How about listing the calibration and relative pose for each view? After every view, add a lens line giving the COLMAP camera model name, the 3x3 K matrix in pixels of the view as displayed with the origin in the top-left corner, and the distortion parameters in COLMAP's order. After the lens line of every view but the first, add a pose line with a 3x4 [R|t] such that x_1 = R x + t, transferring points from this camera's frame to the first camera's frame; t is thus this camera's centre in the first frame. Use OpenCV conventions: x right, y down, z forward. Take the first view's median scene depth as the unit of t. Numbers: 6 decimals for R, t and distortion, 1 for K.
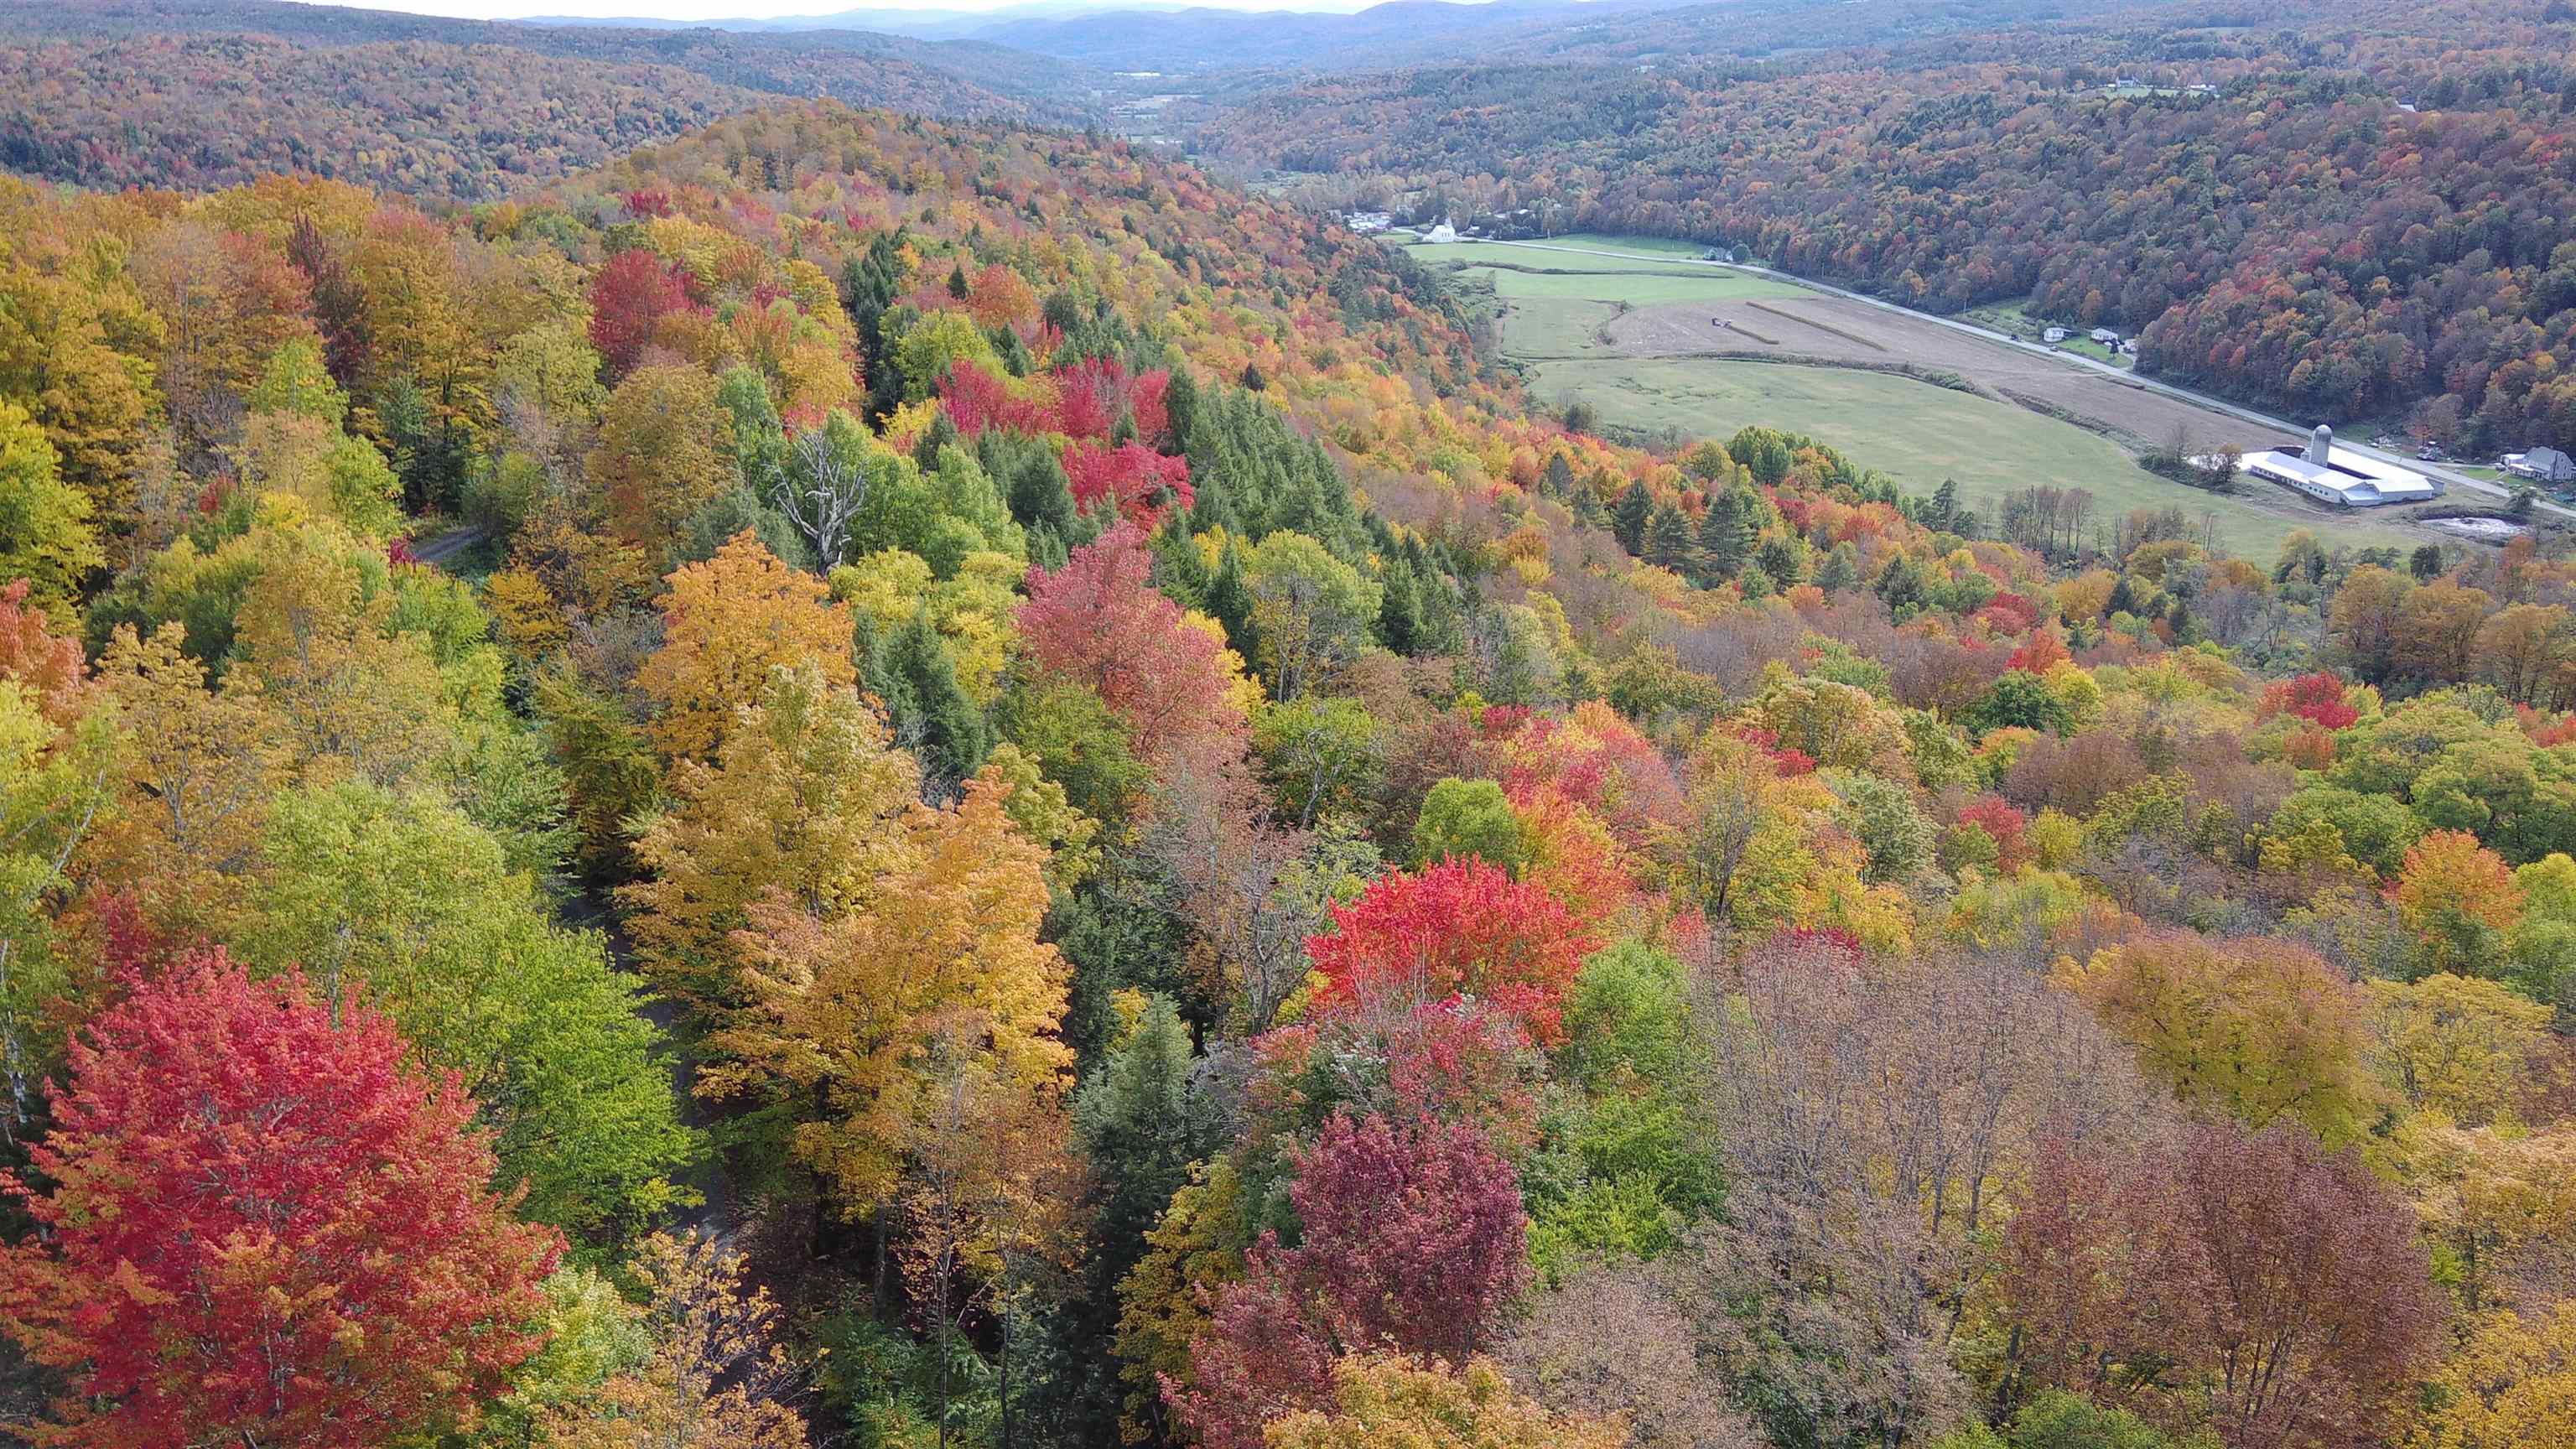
lens RADIAL K [[2133.8, 0, 1284.1], [0, 2133.8, 726.7], [0, 0, 1]] dist [0.134946, -0.228652]
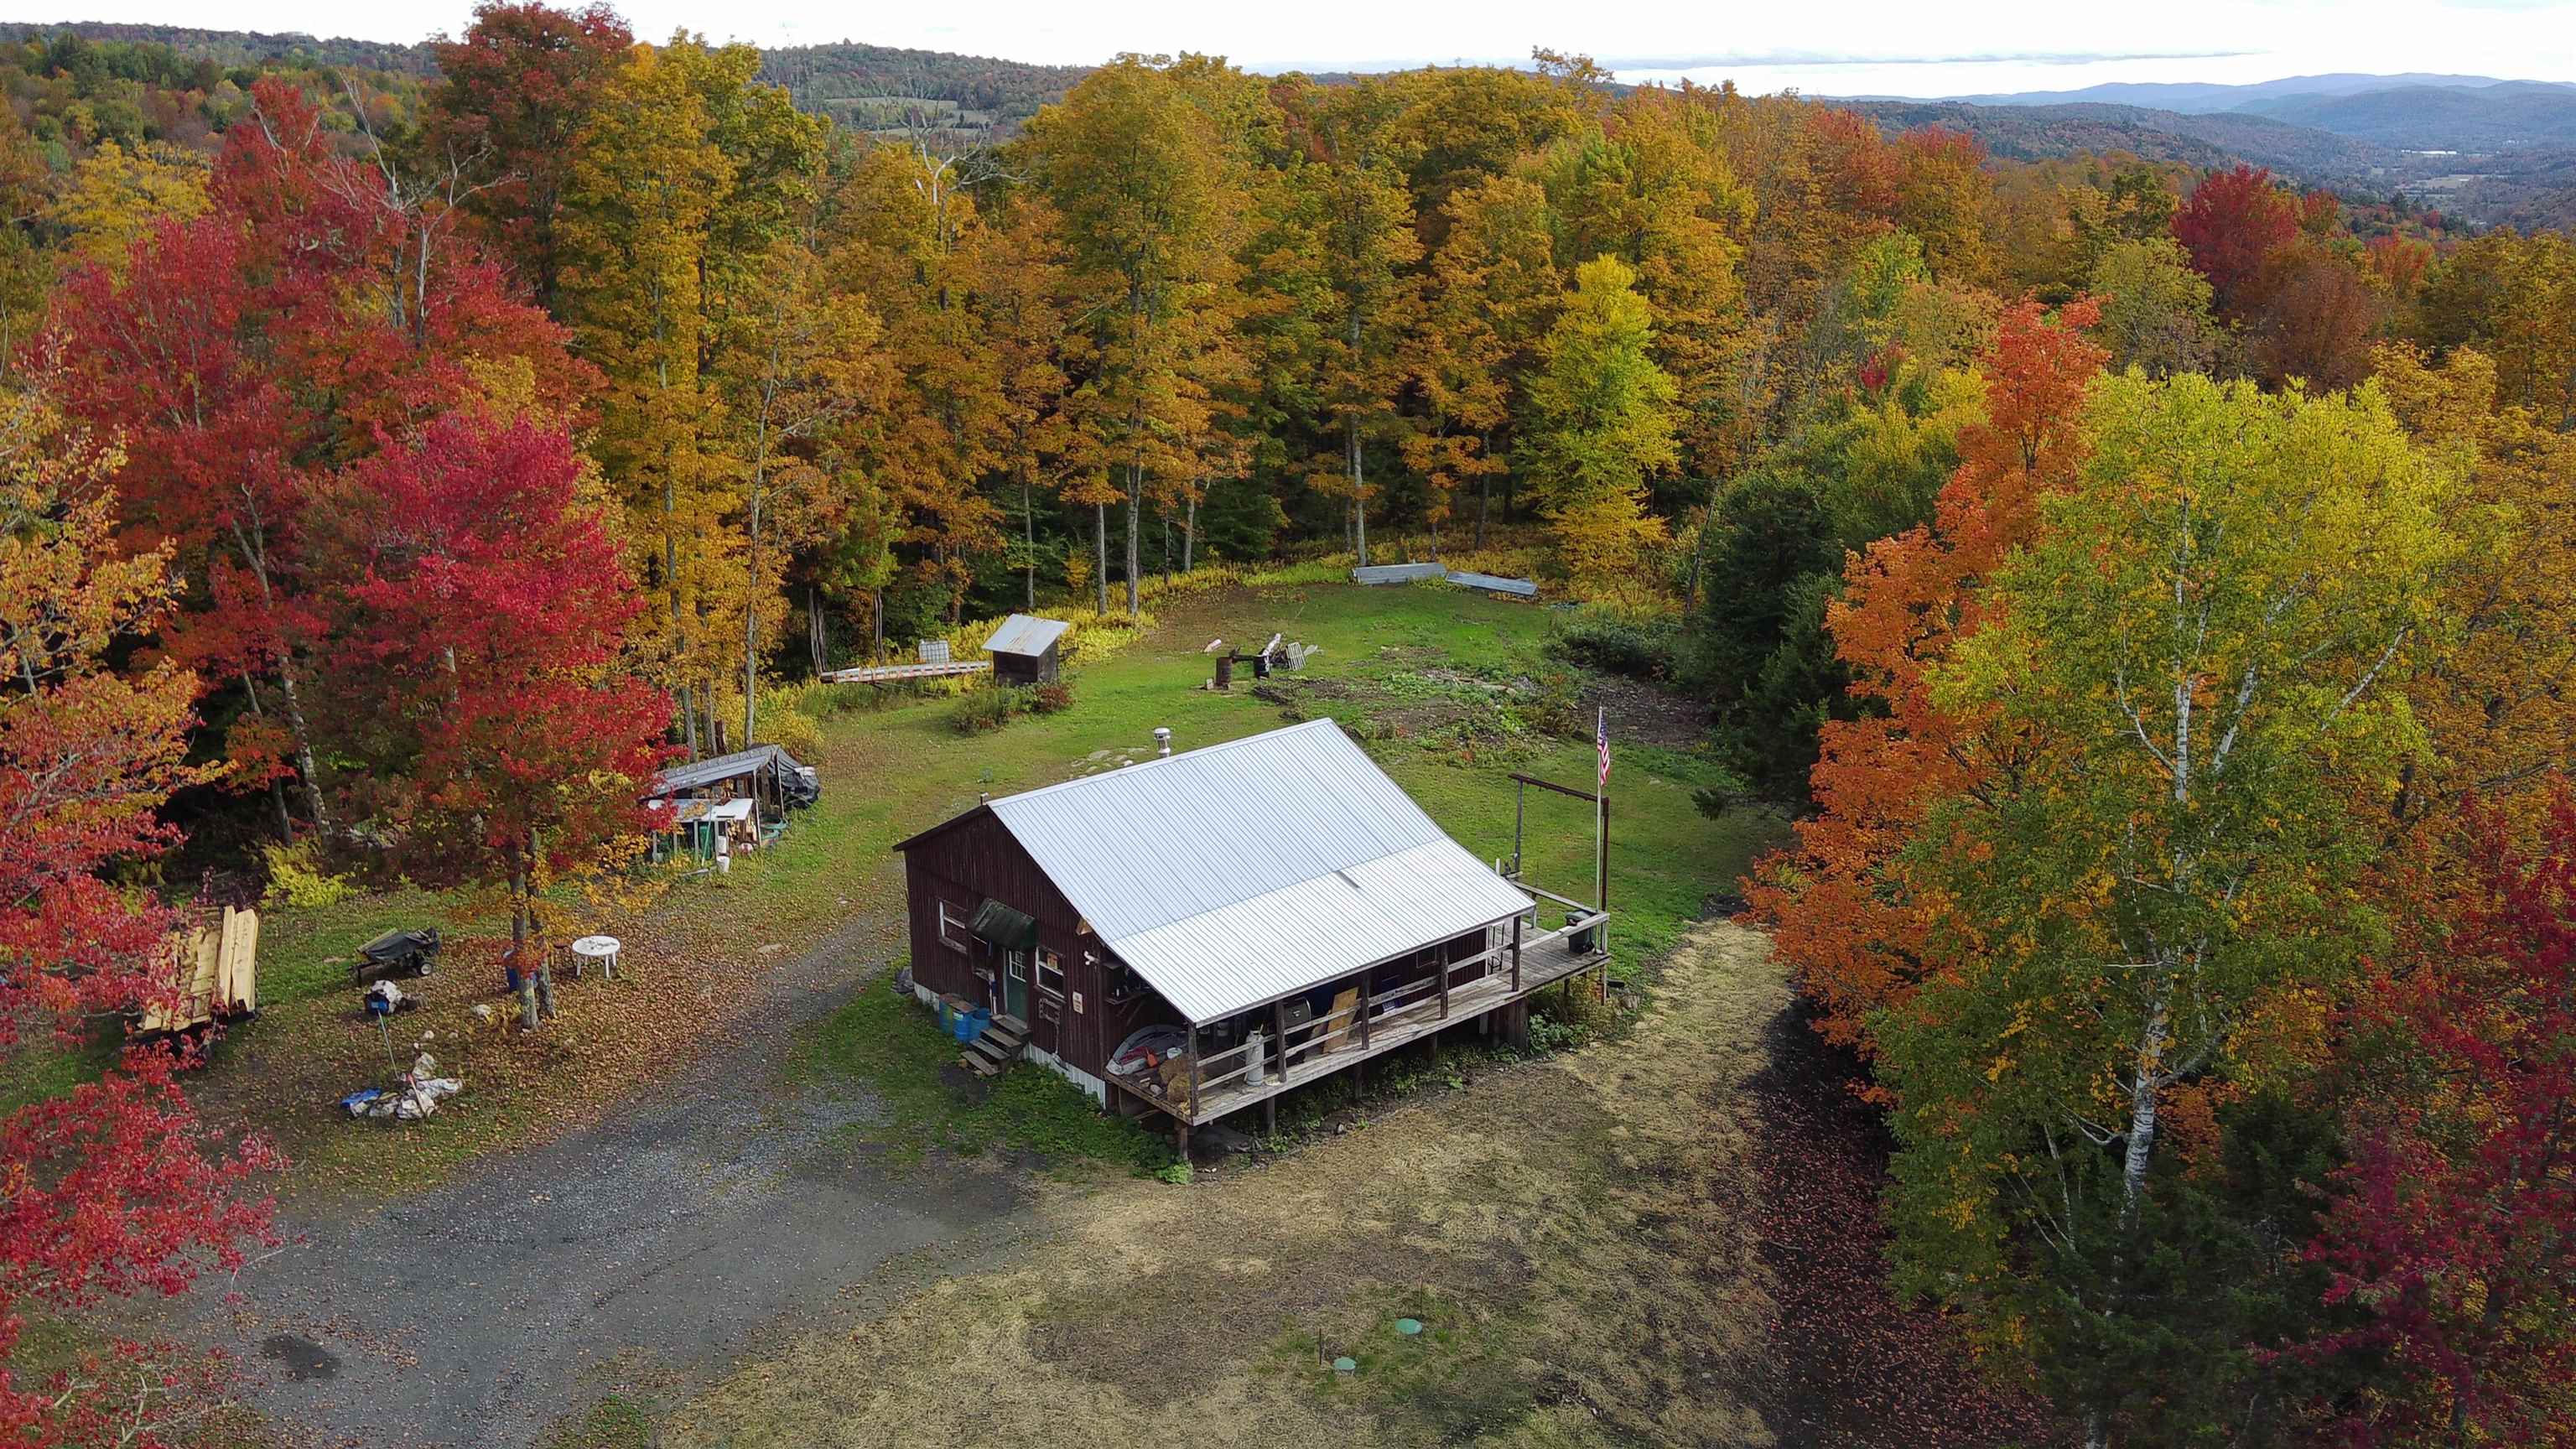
lens RADIAL K [[2133.8, 0, 1284.1], [0, 2133.8, 726.7], [0, 0, 1]] dist [0.134946, -0.228652]
pose [[0.861416, 0.147718, -0.485945, -0.255688], [-0.163735, 0.986458, 0.009619, 0.049361], [0.480785, 0.071280, 0.873937, 0.192371]]
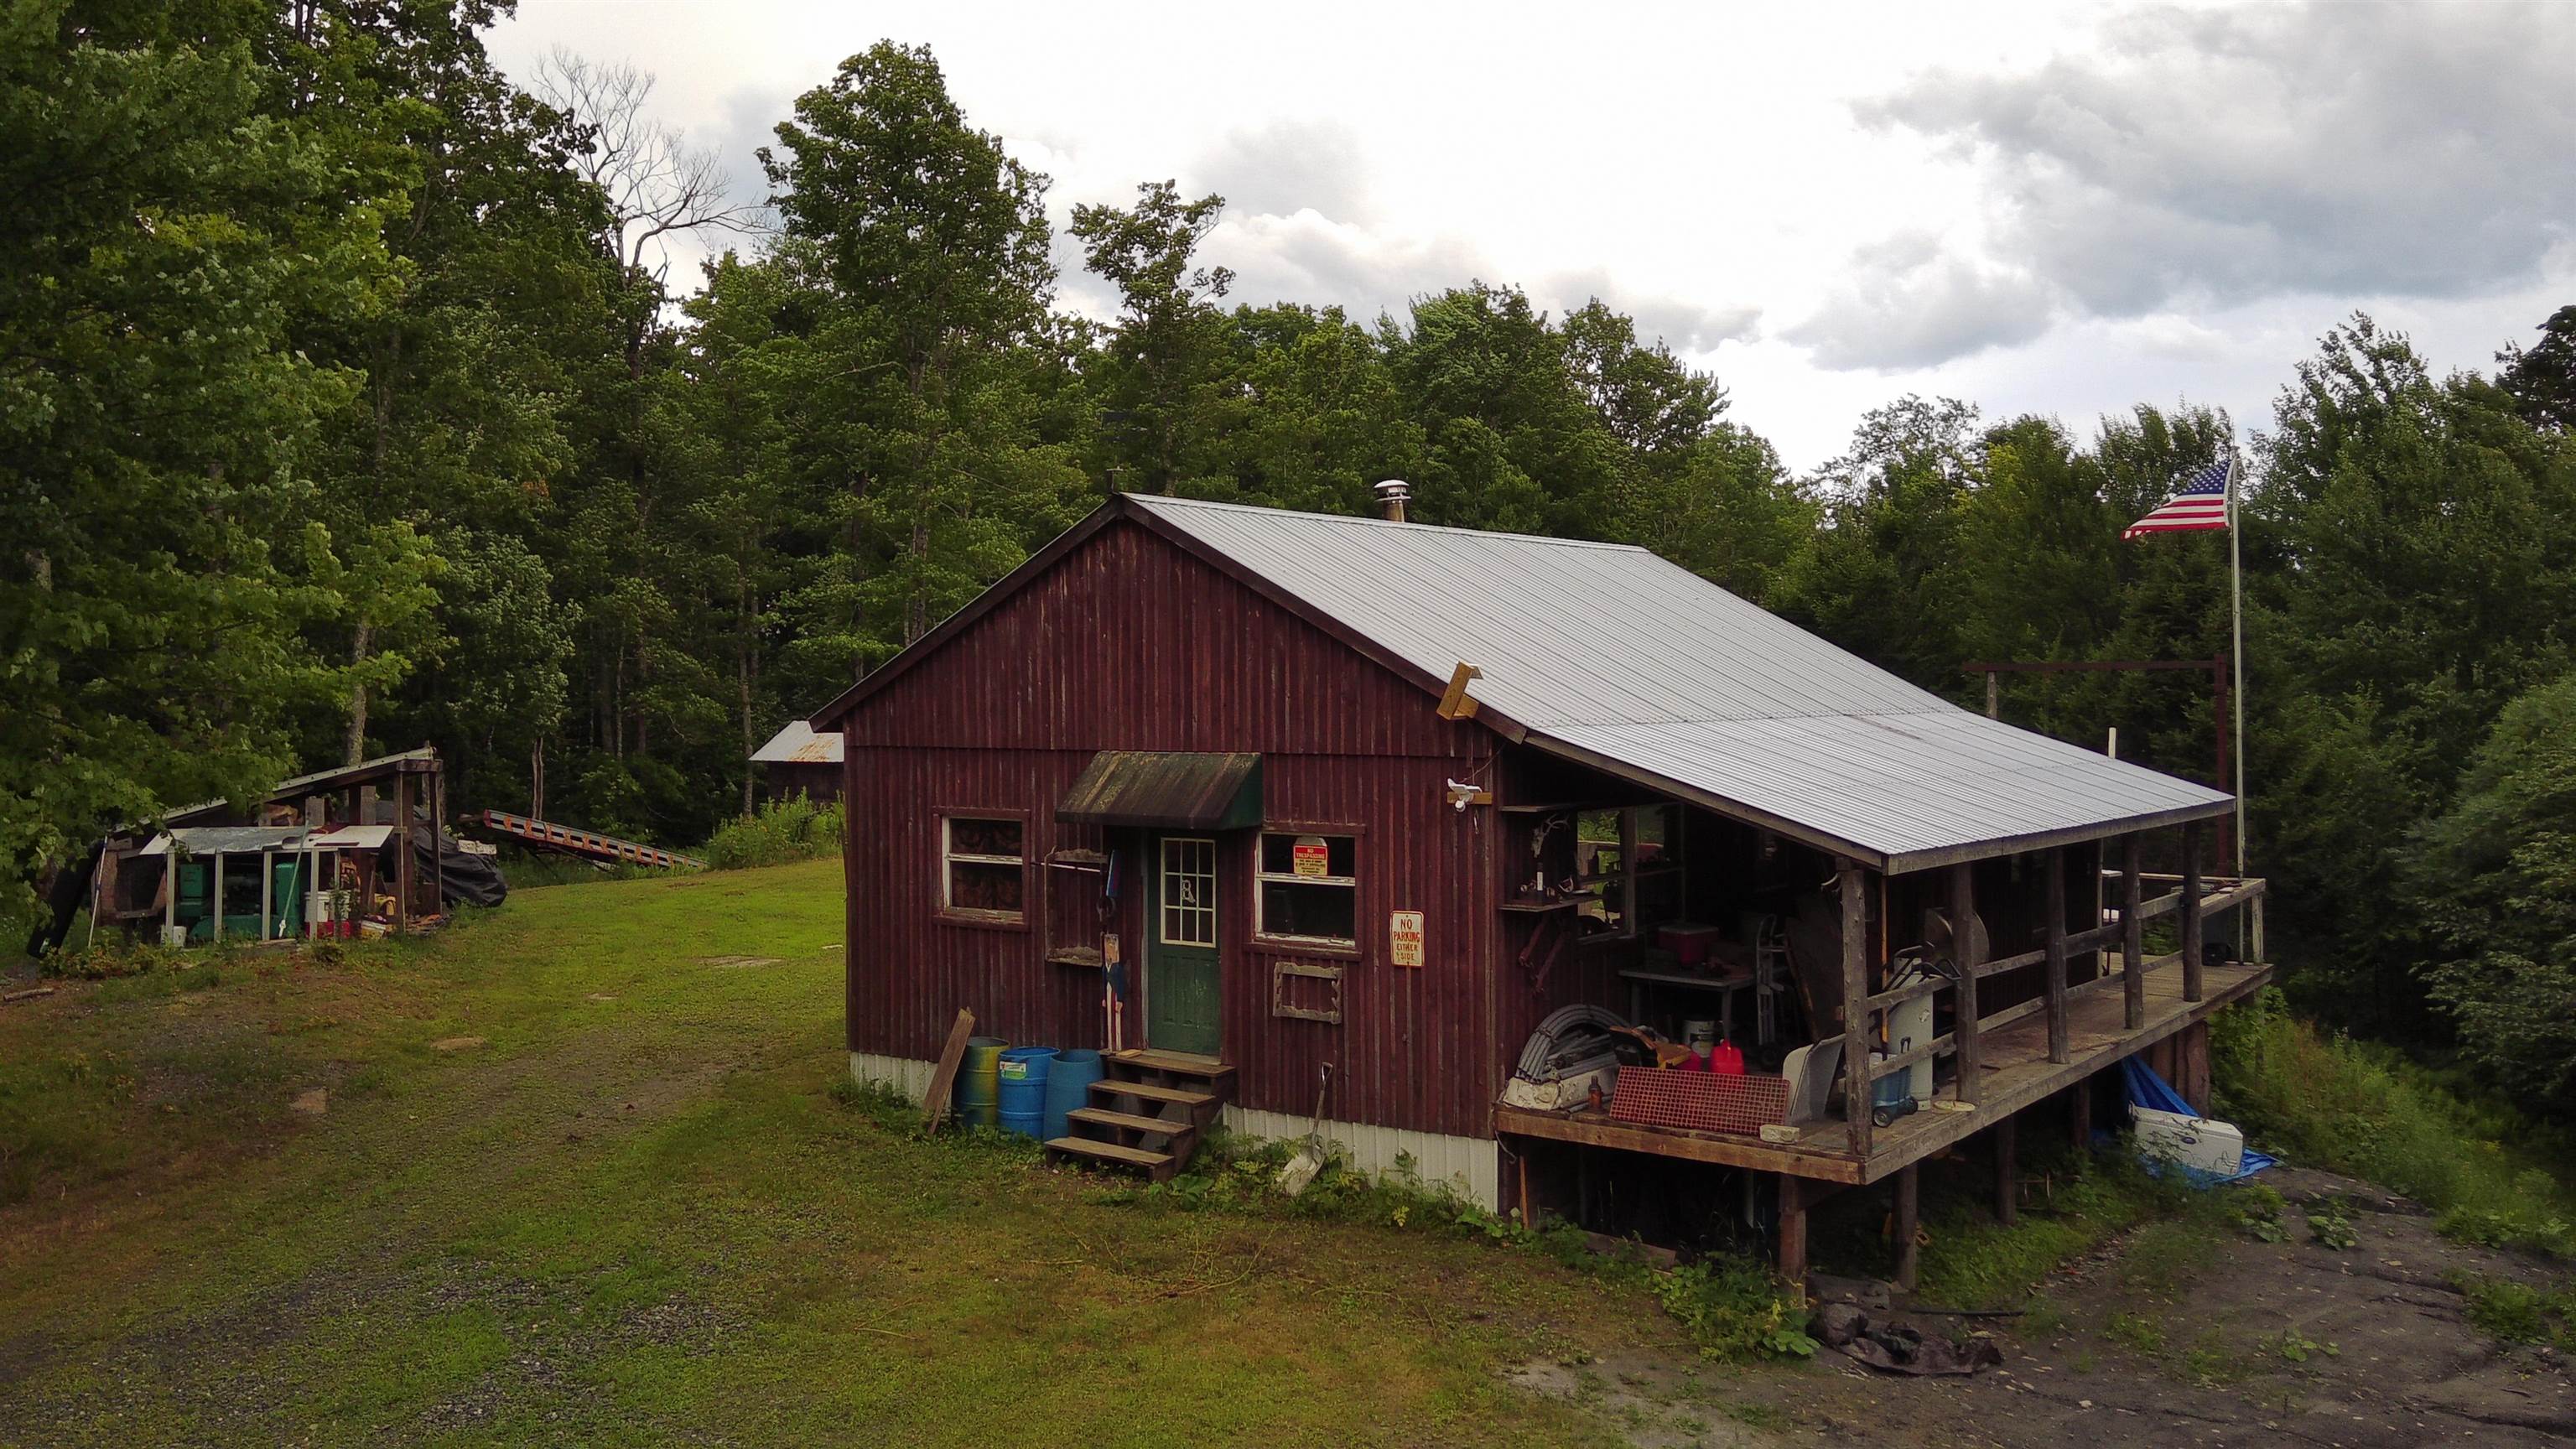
lens RADIAL K [[2133.8, 0, 1284.1], [0, 2133.8, 726.7], [0, 0, 1]] dist [0.134946, -0.228652]
pose [[0.949925, 0.016188, -0.312058, -0.437721], [-0.104982, 0.957143, -0.269918, 0.138878], [0.294315, 0.289162, 0.910914, 0.381696]]
